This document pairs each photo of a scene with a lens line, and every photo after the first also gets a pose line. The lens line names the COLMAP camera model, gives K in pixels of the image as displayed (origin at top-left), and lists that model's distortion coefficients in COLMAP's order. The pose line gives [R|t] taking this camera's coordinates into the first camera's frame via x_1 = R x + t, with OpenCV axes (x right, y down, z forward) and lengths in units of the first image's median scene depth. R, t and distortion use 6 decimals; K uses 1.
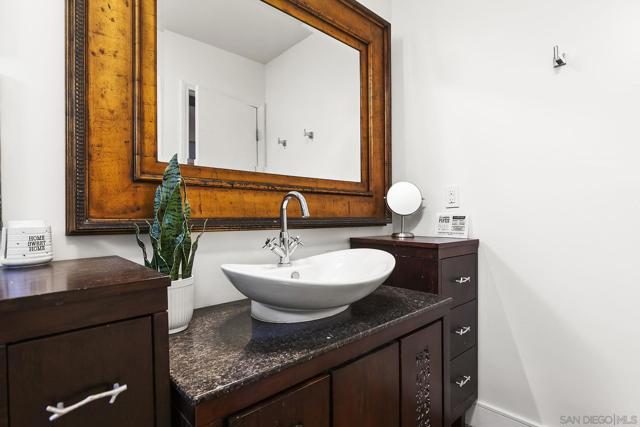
lens RADIAL K [[328.5, 0, 321.5], [0, 328.5, 218.8], [0, 0, 1]] dist [0.001386, 0.000078]
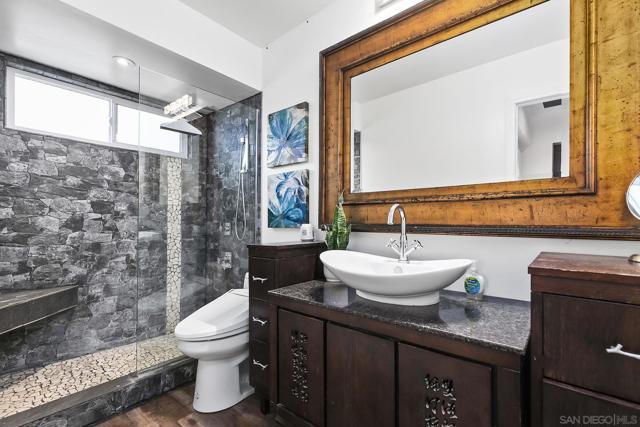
lens RADIAL K [[294.8, 0, 320.5], [0, 294.8, 219.8], [0, 0, 1]] dist [0.003758, 0.000023]
pose [[0.115085, 0.001196, -0.993355, 0.998363], [-0.006458, 0.999979, 0.000455, -0.019592], [0.993335, 0.006363, 0.115090, 0.555445]]
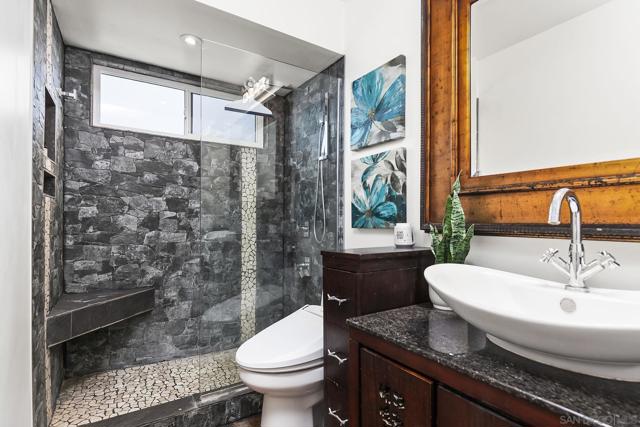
lens RADIAL K [[328.5, 0, 321.5], [0, 328.5, 218.8], [0, 0, 1]] dist [0.001386, 0.000078]
pose [[-0.174300, 0.001588, -0.984691, 0.718780], [-0.004596, 0.999986, 0.002427, -0.015015], [0.984682, 0.004949, -0.174291, 0.574727]]
